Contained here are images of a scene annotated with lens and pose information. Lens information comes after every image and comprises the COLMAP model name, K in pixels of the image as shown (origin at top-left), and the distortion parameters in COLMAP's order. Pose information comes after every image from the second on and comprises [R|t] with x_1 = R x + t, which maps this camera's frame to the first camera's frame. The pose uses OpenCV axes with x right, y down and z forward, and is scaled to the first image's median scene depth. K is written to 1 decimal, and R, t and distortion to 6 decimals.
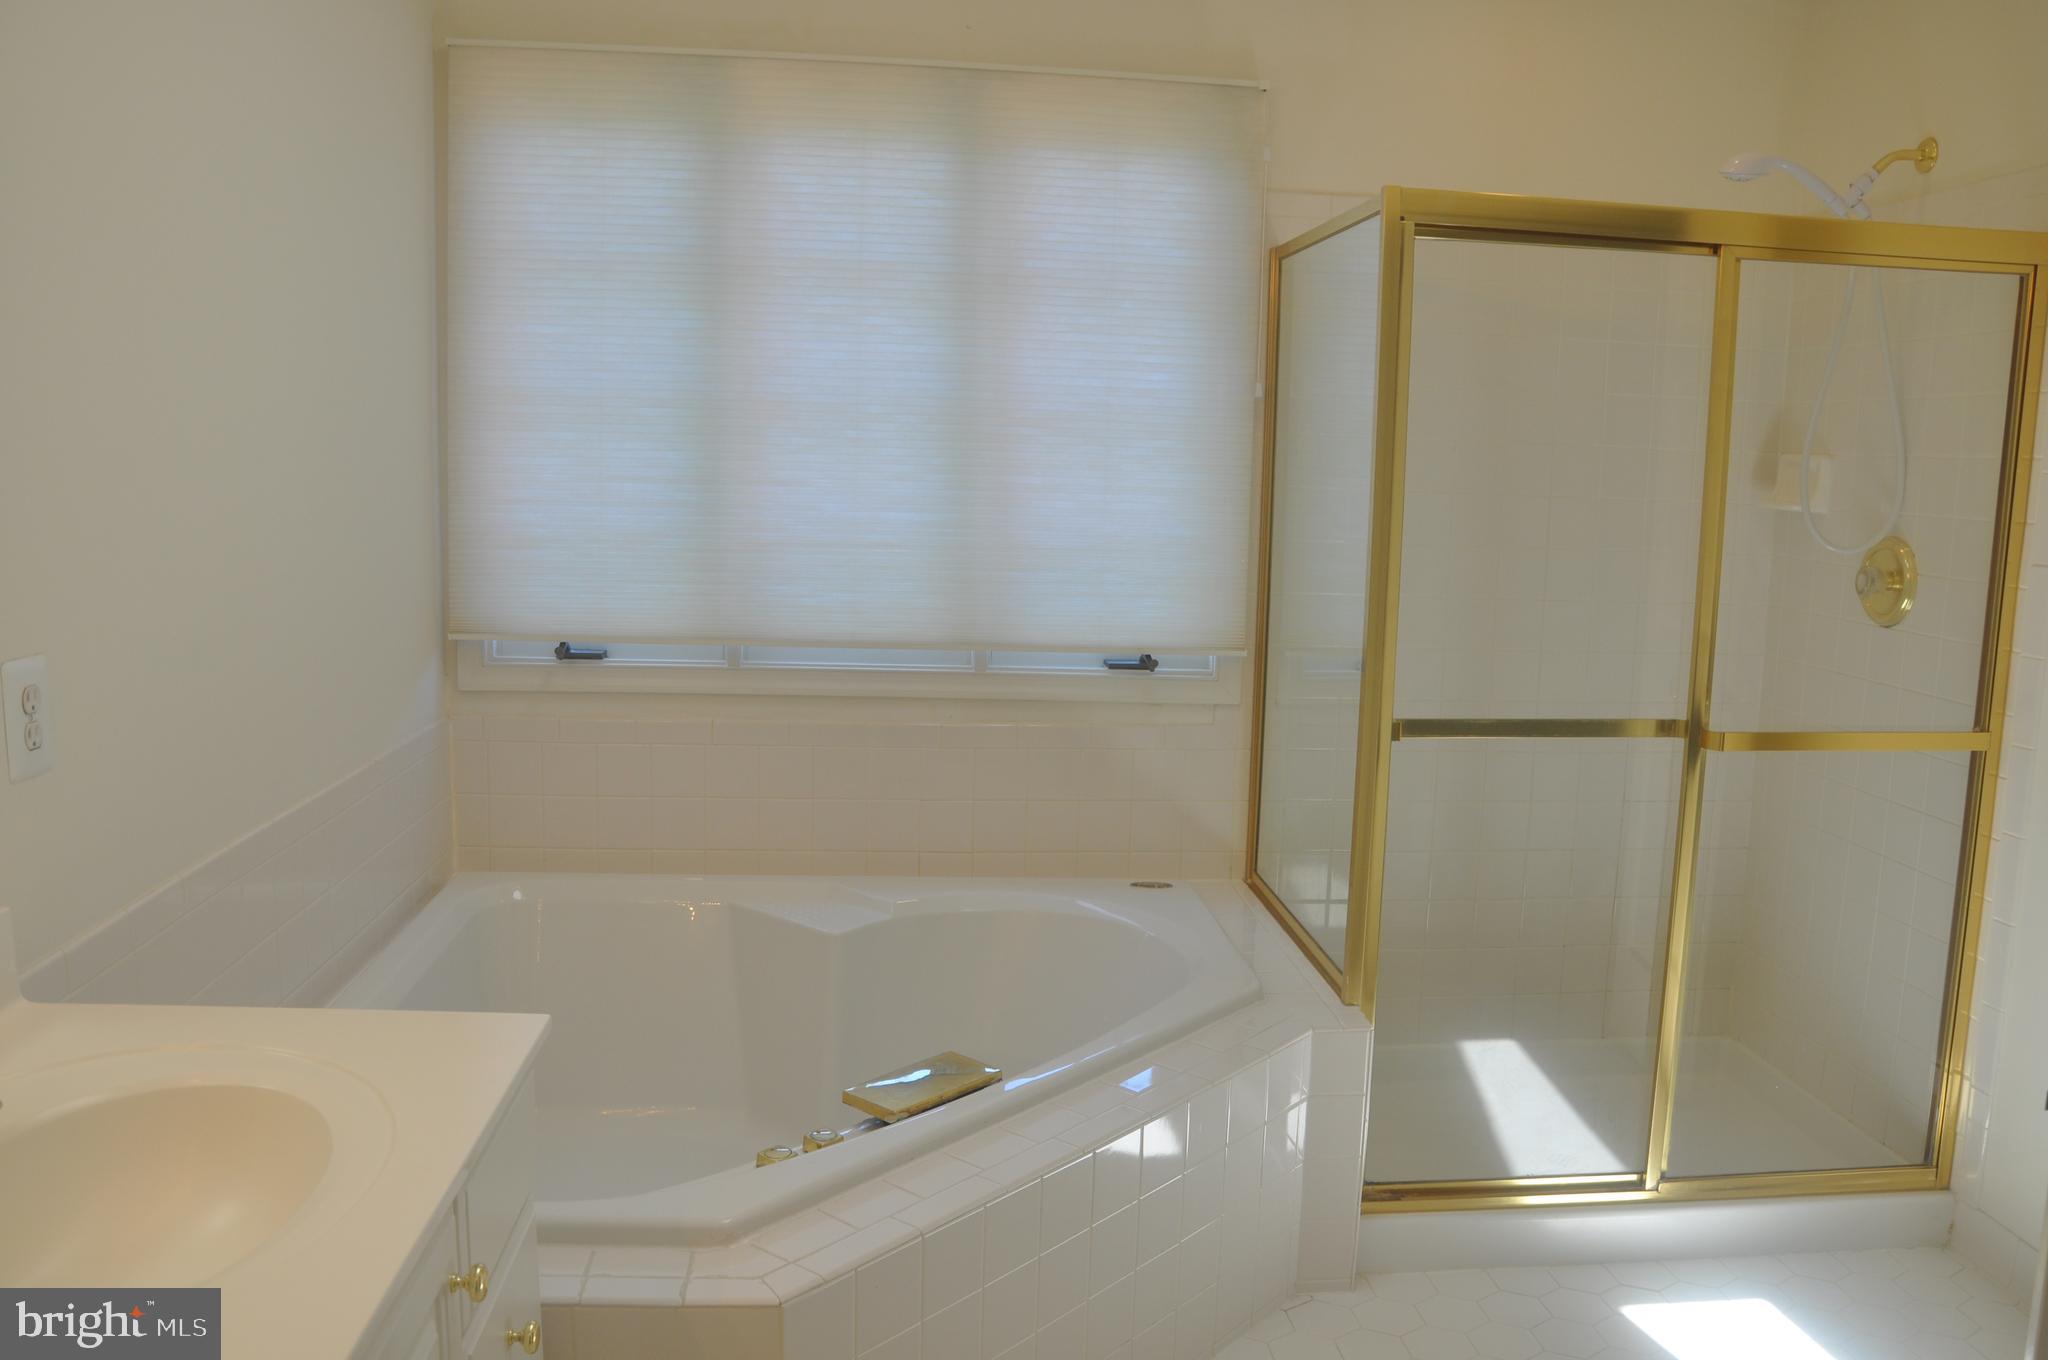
lens RADIAL K [[1612.3, 0, 1021.5], [0, 1612.3, 688.3], [0, 0, 1]] dist [-0.155809, 0.127875]
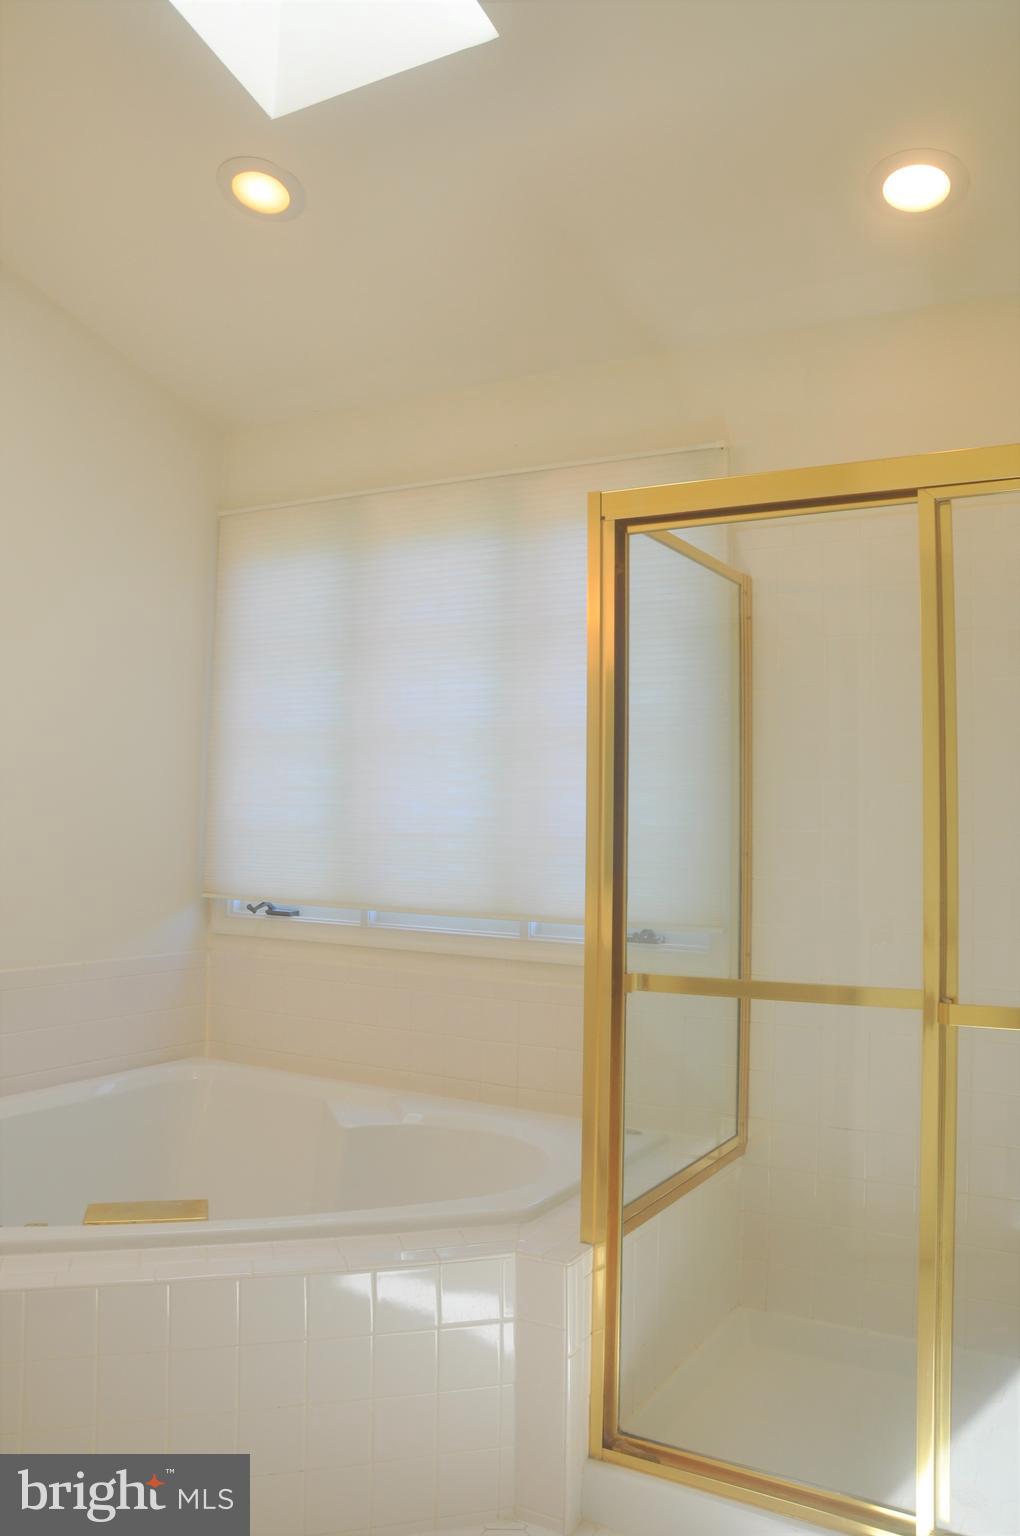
lens RADIAL K [[1209.2, 0, 509.7], [0, 1209.2, 764.2], [0, 0, 1]] dist [-0.155809, 0.127875]
pose [[0.817623, -0.039312, -0.574410, 0.522628], [-0.065203, 0.984926, -0.160218, 0.007107], [0.572050, 0.168451, 0.802735, 0.230890]]
